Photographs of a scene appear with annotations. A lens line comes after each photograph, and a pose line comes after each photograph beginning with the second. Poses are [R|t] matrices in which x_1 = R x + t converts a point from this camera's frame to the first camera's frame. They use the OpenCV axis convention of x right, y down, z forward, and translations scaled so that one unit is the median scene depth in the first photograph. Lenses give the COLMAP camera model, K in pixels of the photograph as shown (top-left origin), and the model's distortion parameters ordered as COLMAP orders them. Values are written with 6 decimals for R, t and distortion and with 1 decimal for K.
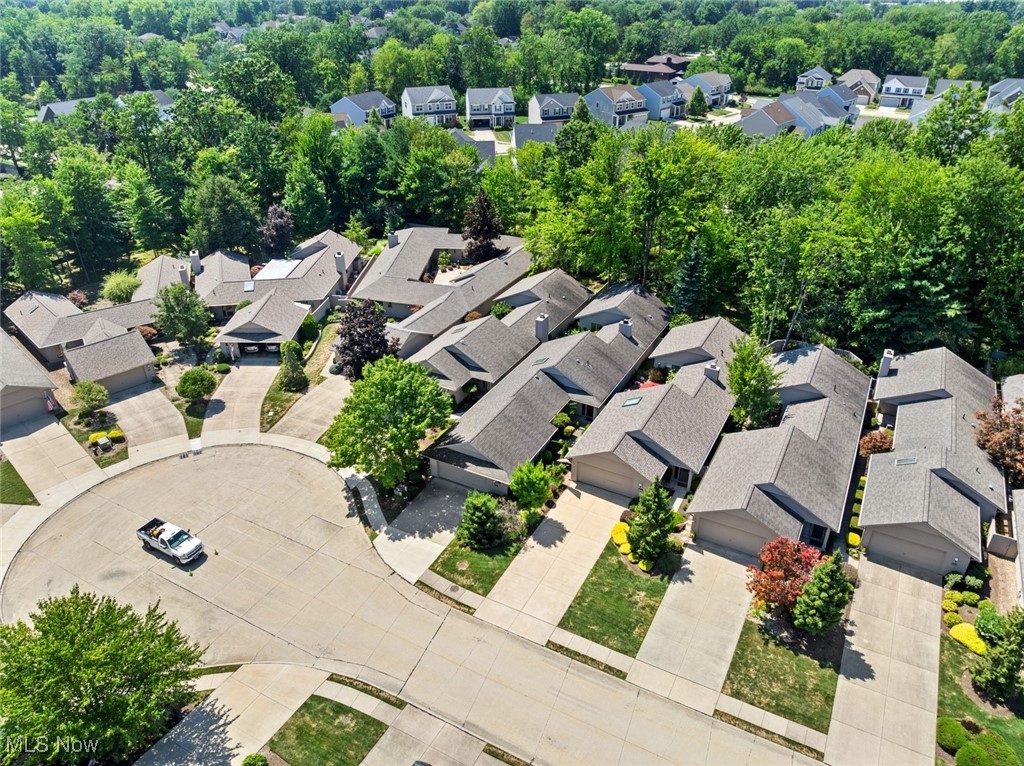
lens RADIAL K [[716.0, 0, 516.8], [0, 716.0, 383.2], [0, 0, 1]] dist [-0.031647, -0.000643]
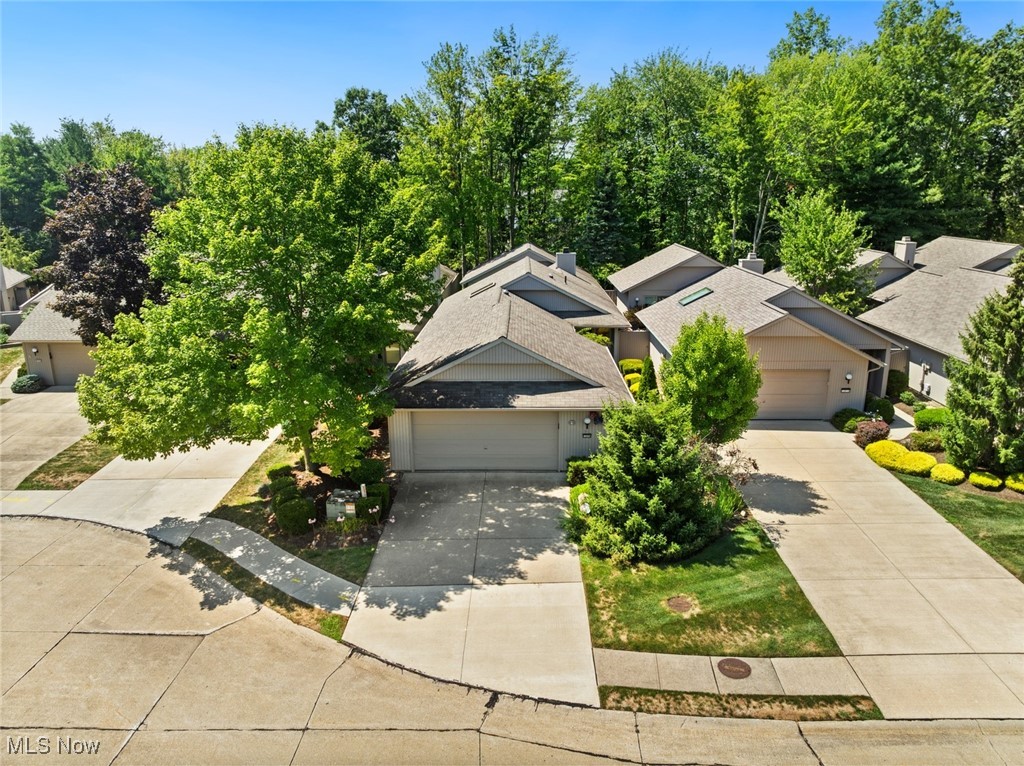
lens RADIAL K [[716.0, 0, 520.5], [0, 716.0, 384.9], [0, 0, 1]] dist [-0.031647, -0.000643]
pose [[0.881005, -0.126623, 0.455847, -0.178490], [0.241248, 0.949075, -0.202625, 0.139364], [-0.406976, 0.288485, 0.866687, 0.486110]]
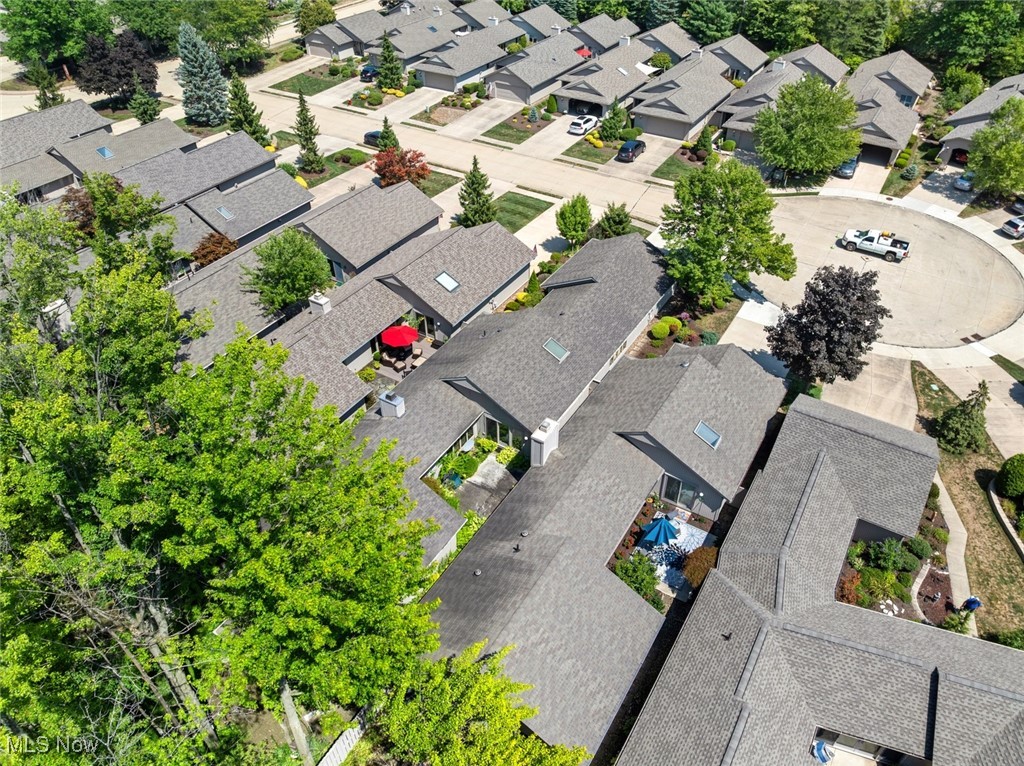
lens RADIAL K [[716.0, 0, 520.8], [0, 716.0, 378.4], [0, 0, 1]] dist [-0.031647, -0.000643]
pose [[-0.998572, -0.030068, 0.044167, 0.031060], [0.030909, 0.349205, 0.936537, -0.569553], [-0.043583, 0.936564, -0.347776, 1.131584]]
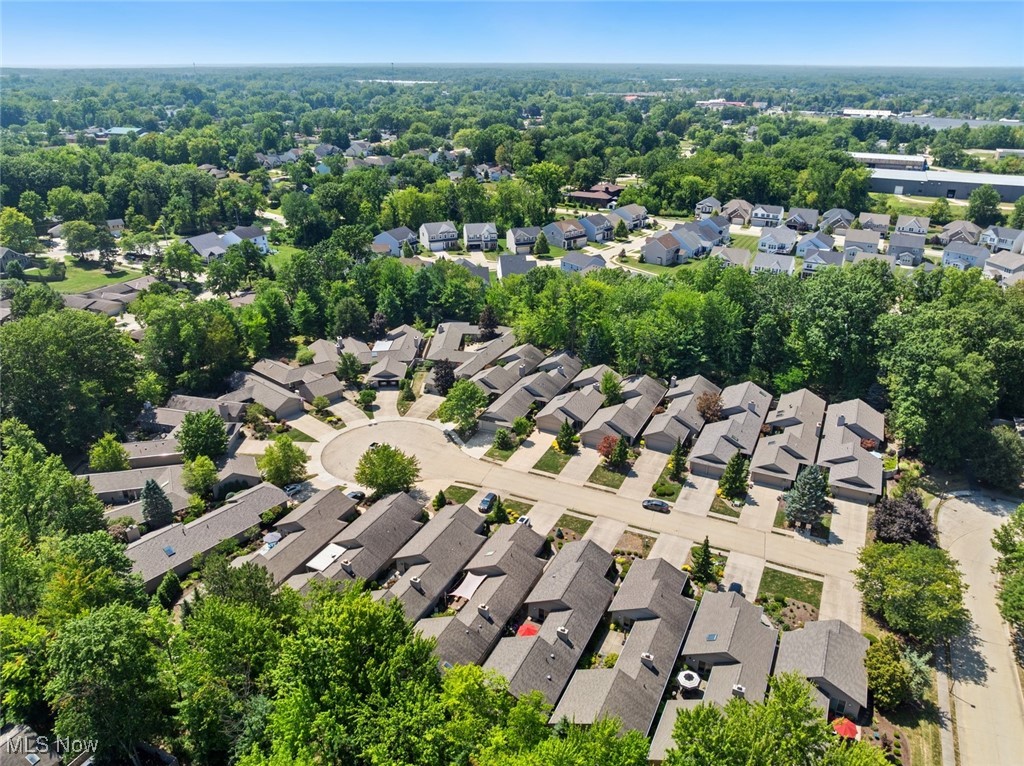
lens RADIAL K [[716.0, 0, 513.5], [0, 716.0, 382.6], [0, 0, 1]] dist [-0.031647, -0.000643]
pose [[0.999220, -0.017118, 0.035594, -0.067682], [0.020679, 0.994546, -0.102229, 0.176058], [-0.033650, 0.102885, 0.994124, -1.125575]]
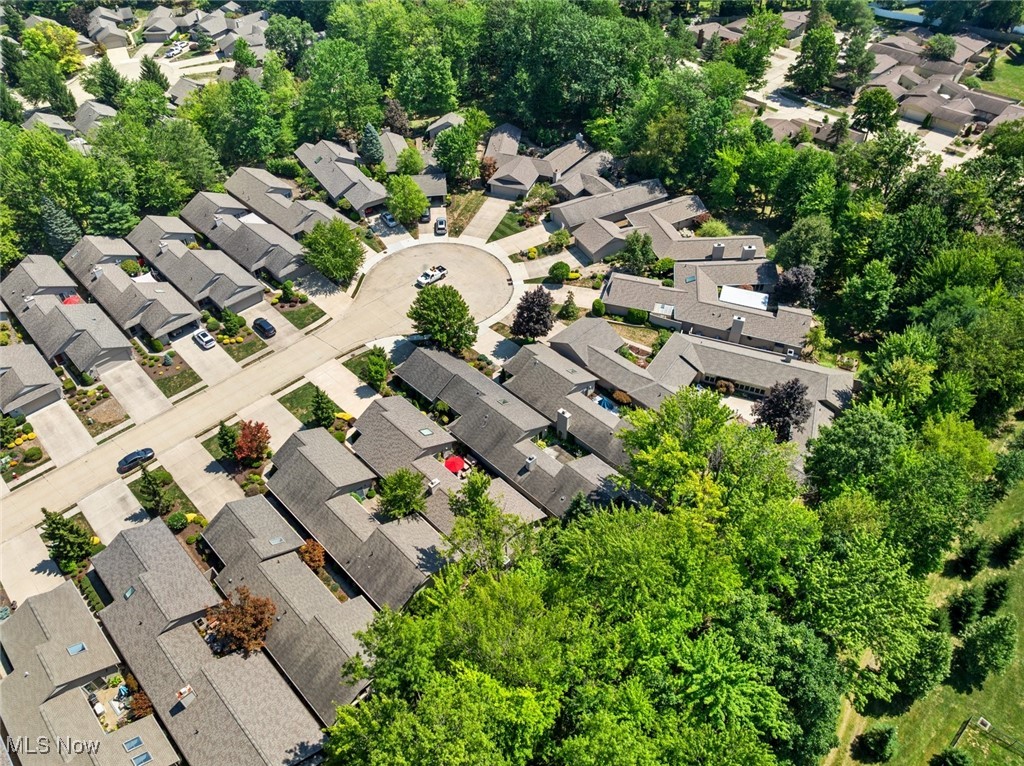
lens RADIAL K [[716.0, 0, 514.9], [0, 716.0, 383.3], [0, 0, 1]] dist [-0.031647, -0.000643]
pose [[-0.292678, 0.663306, -0.688742, 0.838574], [-0.478109, 0.522268, 0.706150, -0.911179], [0.828101, 0.535968, 0.164276, 0.704067]]
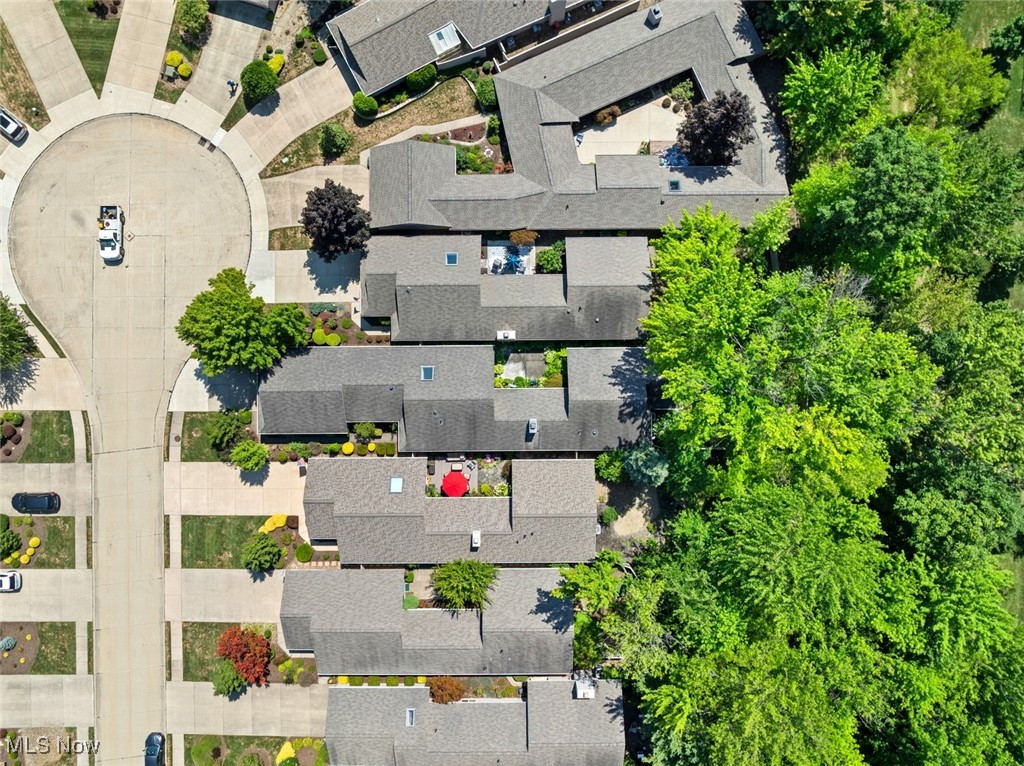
lens RADIAL K [[716.0, 0, 511.8], [0, 716.0, 379.7], [0, 0, 1]] dist [-0.031647, -0.000643]
pose [[0.479289, 0.877654, -0.002597, 0.088219], [-0.442164, 0.244021, 0.863102, -0.832640], [0.758138, -0.412526, 0.505023, 0.535947]]
